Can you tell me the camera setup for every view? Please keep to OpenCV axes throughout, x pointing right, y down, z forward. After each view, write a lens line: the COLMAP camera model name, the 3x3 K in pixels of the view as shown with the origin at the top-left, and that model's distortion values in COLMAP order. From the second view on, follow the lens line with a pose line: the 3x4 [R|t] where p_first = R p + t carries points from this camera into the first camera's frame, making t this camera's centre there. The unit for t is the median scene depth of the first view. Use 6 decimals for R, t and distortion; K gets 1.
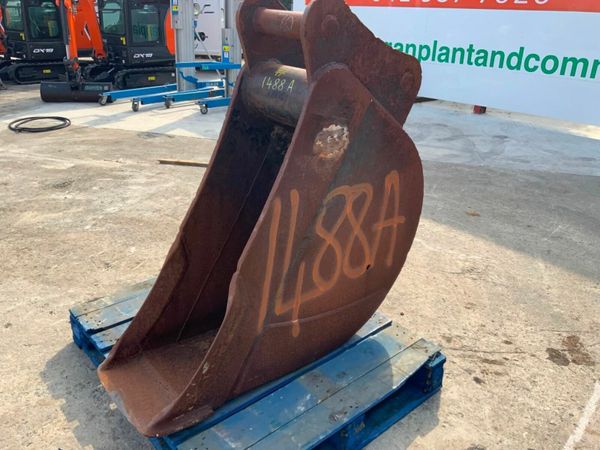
lens RADIAL K [[498.6, 0, 300.0], [0, 498.6, 225.0], [0, 0, 1]] dist [0.058994, -0.112185]
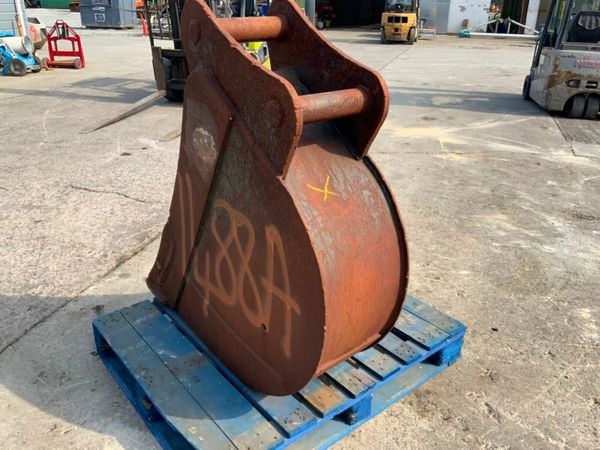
lens RADIAL K [[498.6, 0, 300.0], [0, 498.6, 225.0], [0, 0, 1]] dist [0.058994, -0.112185]
pose [[-0.023628, 0.370956, -0.928350, 0.839375], [-0.411310, 0.842768, 0.347227, -0.367035], [0.911189, 0.390044, 0.132665, 0.883755]]
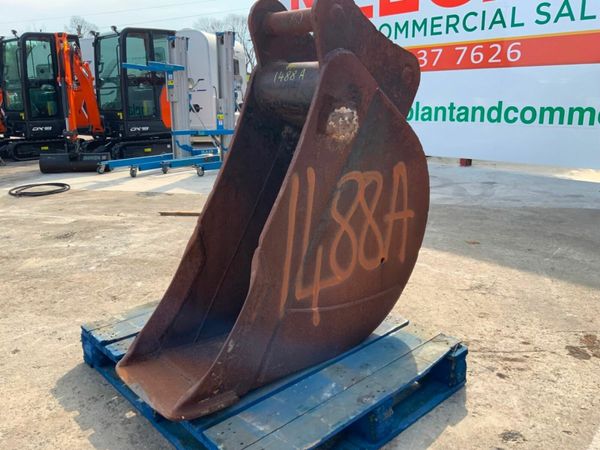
lens RADIAL K [[498.6, 0, 300.0], [0, 498.6, 225.0], [0, 0, 1]] dist [0.058994, -0.112185]
pose [[0.998709, -0.046628, 0.020158, -0.047152], [0.049170, 0.986998, -0.153024, 0.161145], [-0.012761, 0.153818, 0.988017, -0.007464]]
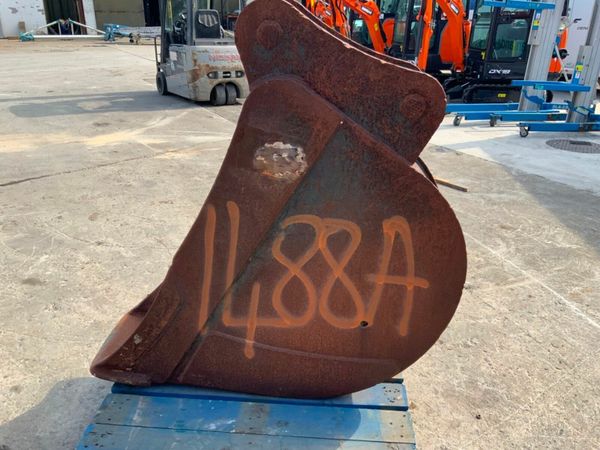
lens RADIAL K [[498.6, 0, 300.0], [0, 498.6, 225.0], [0, 0, 1]] dist [0.058994, -0.112185]
pose [[0.711520, 0.252621, -0.655684, 0.565693], [-0.271263, 0.959553, 0.075332, -0.106295], [0.648194, 0.124263, 0.751268, 0.290500]]
